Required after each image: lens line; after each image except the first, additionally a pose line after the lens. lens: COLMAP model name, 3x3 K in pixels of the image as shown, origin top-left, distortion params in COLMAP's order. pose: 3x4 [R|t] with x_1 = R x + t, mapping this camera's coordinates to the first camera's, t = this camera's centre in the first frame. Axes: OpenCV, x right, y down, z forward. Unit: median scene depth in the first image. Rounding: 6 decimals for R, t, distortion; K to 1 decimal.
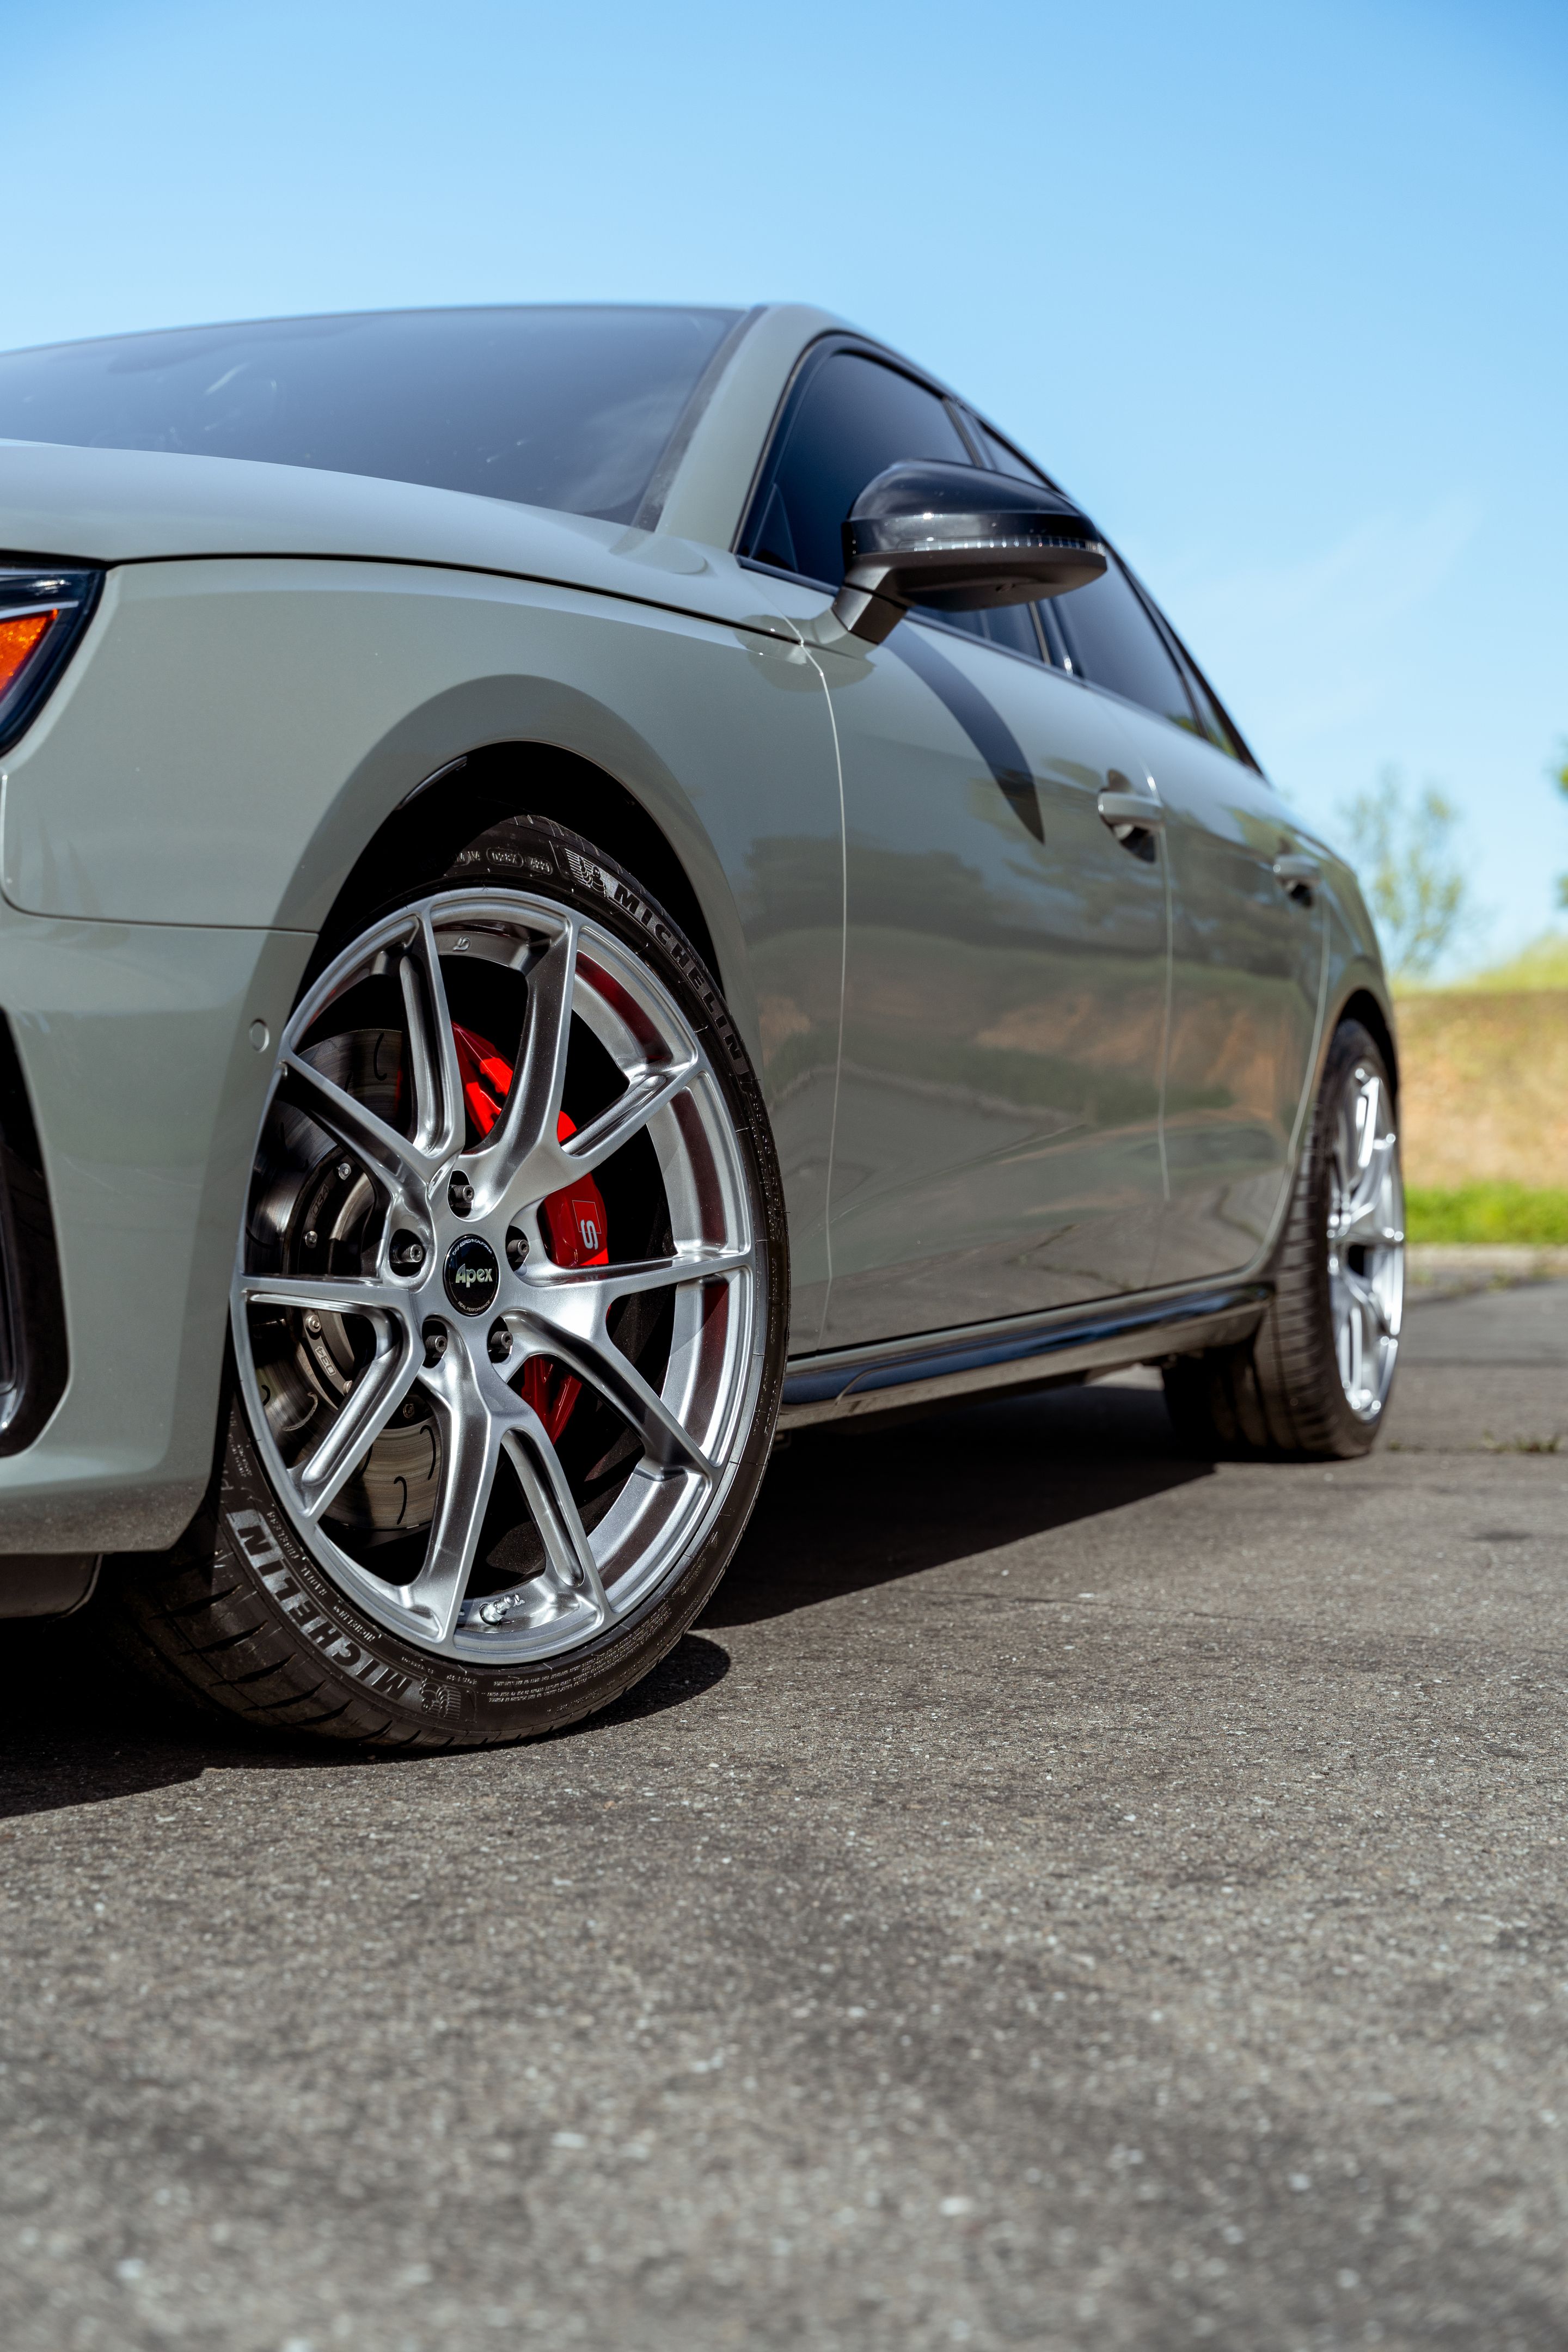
lens RADIAL K [[3392.6, 0, 786.1], [0, 3392.6, 1166.7], [0, 0, 1]] dist [0.013800, 0.022829]
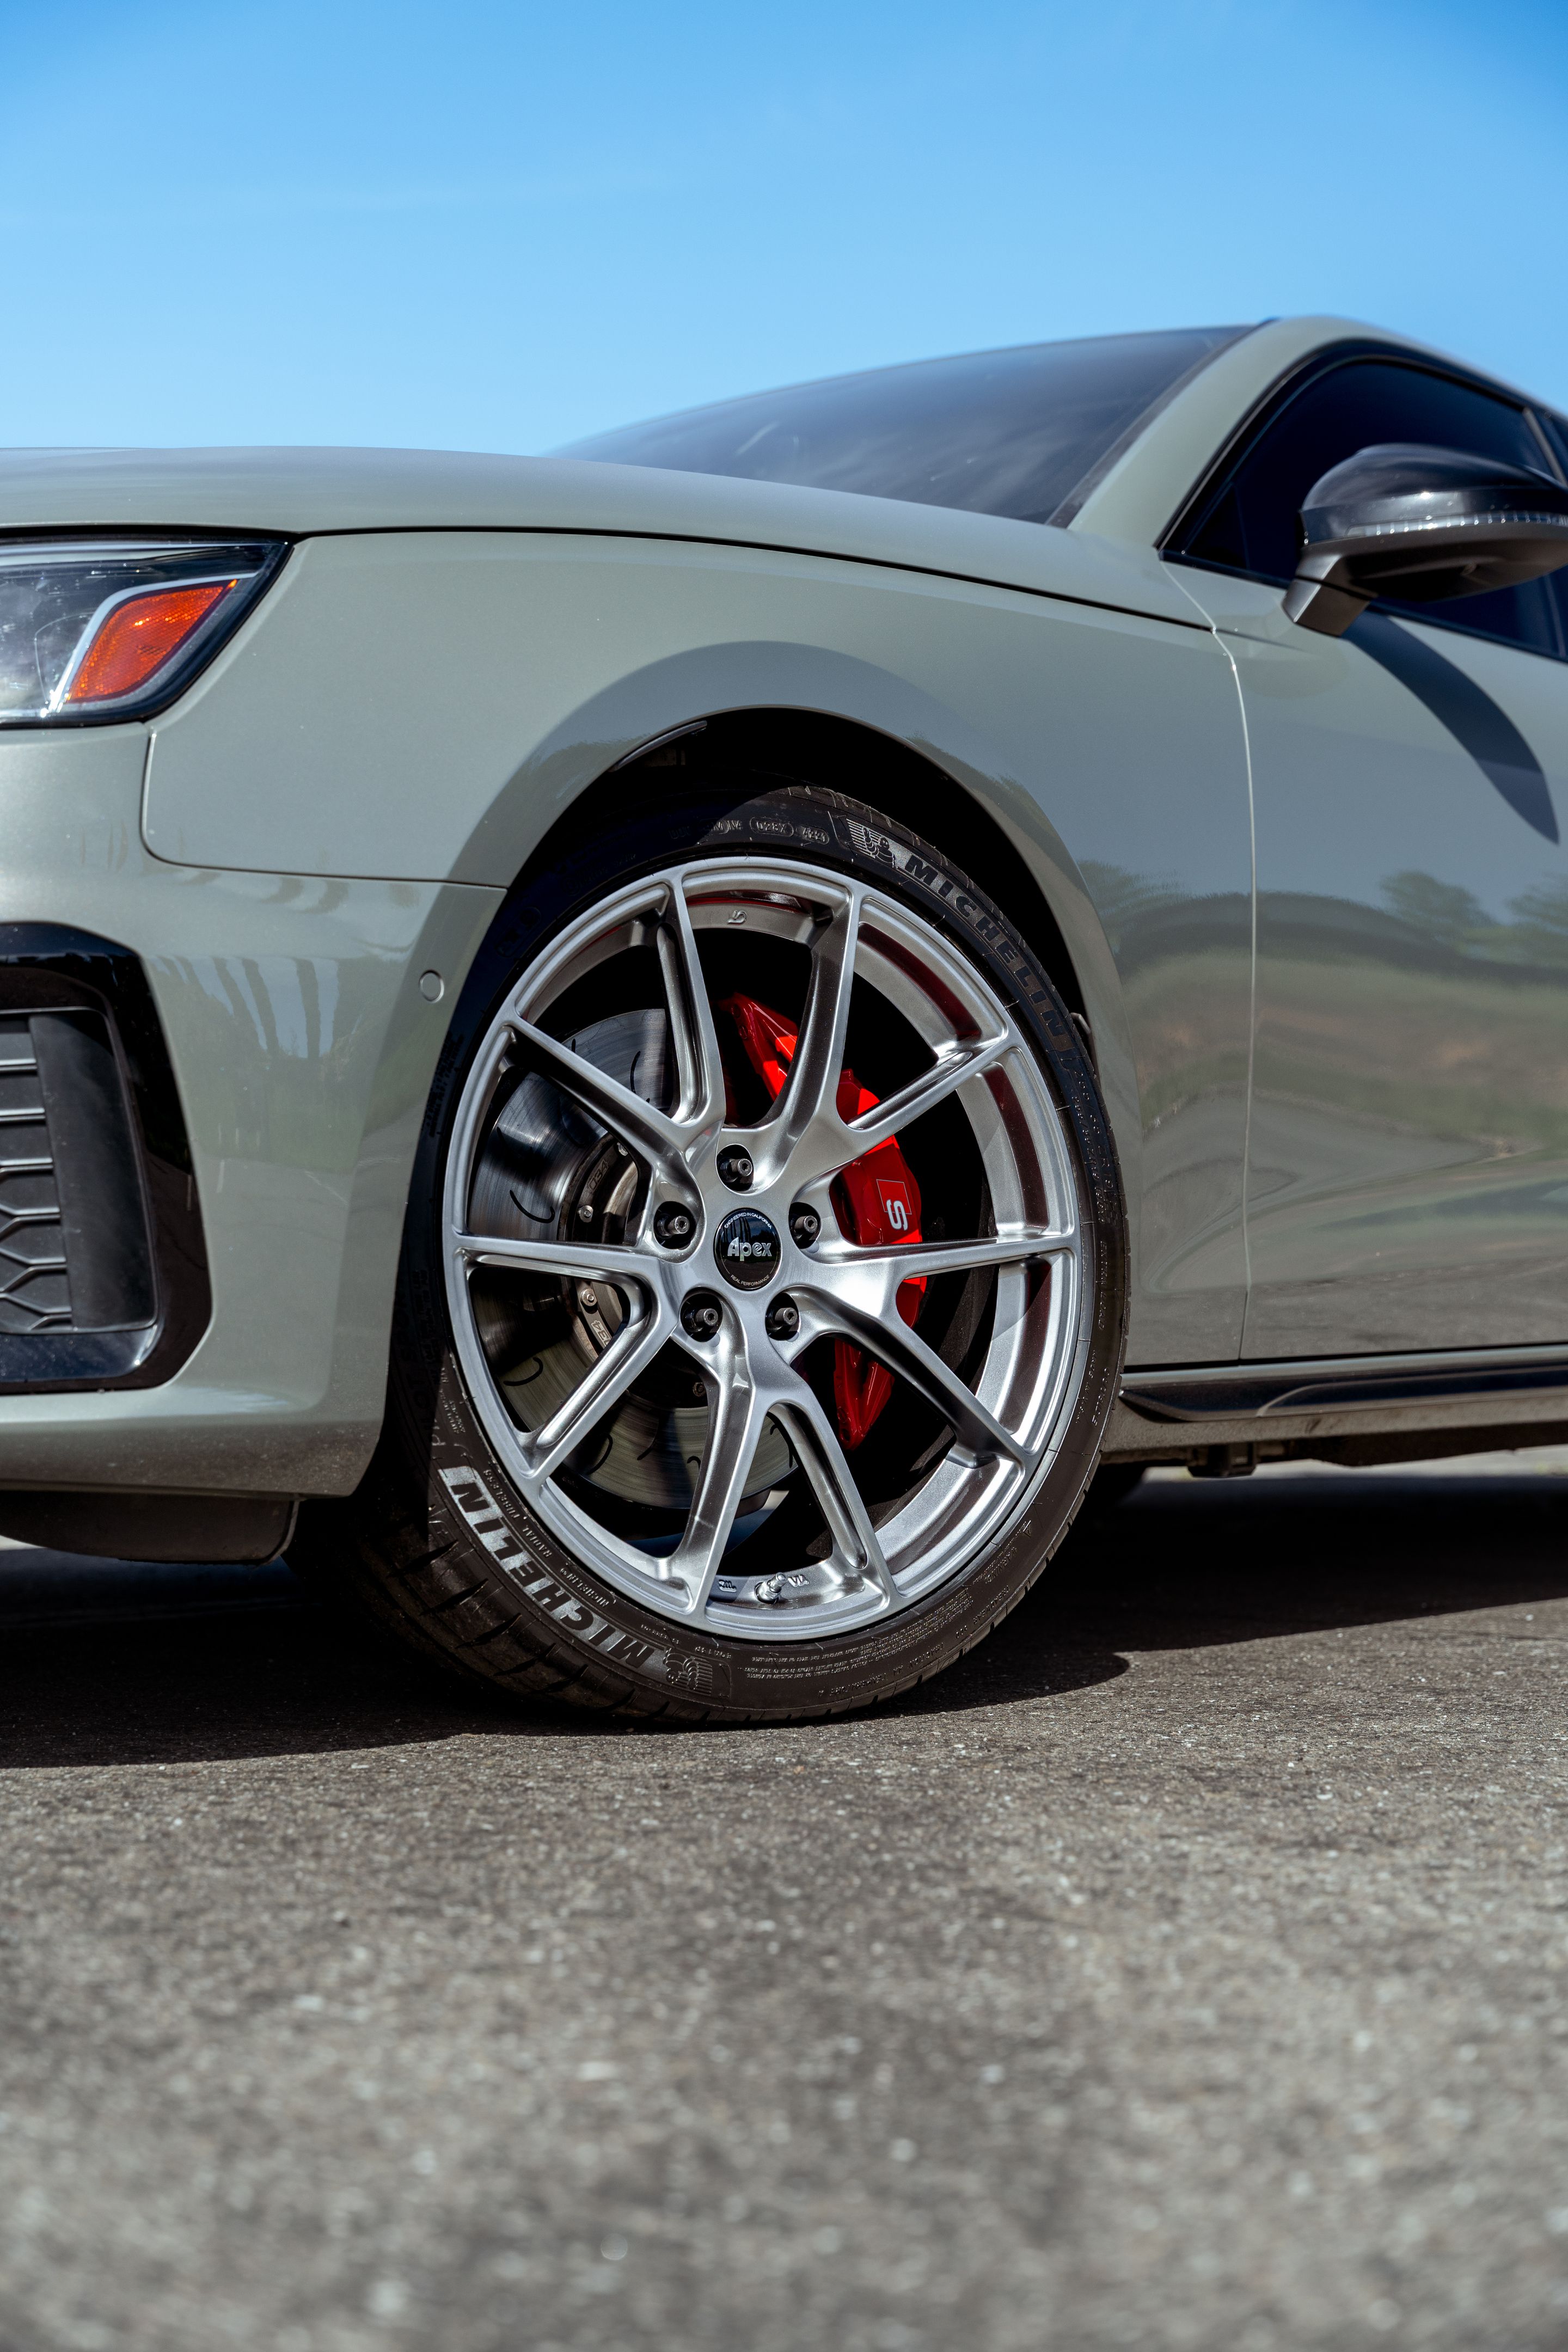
lens RADIAL K [[3392.6, 0, 786.1], [0, 3392.6, 1166.7], [0, 0, 1]] dist [0.013800, 0.022829]
pose [[0.961133, -0.021175, -0.275271, 0.190957], [0.009133, 0.998947, -0.044952, 0.052511], [0.275933, 0.040691, 0.960315, 0.051399]]
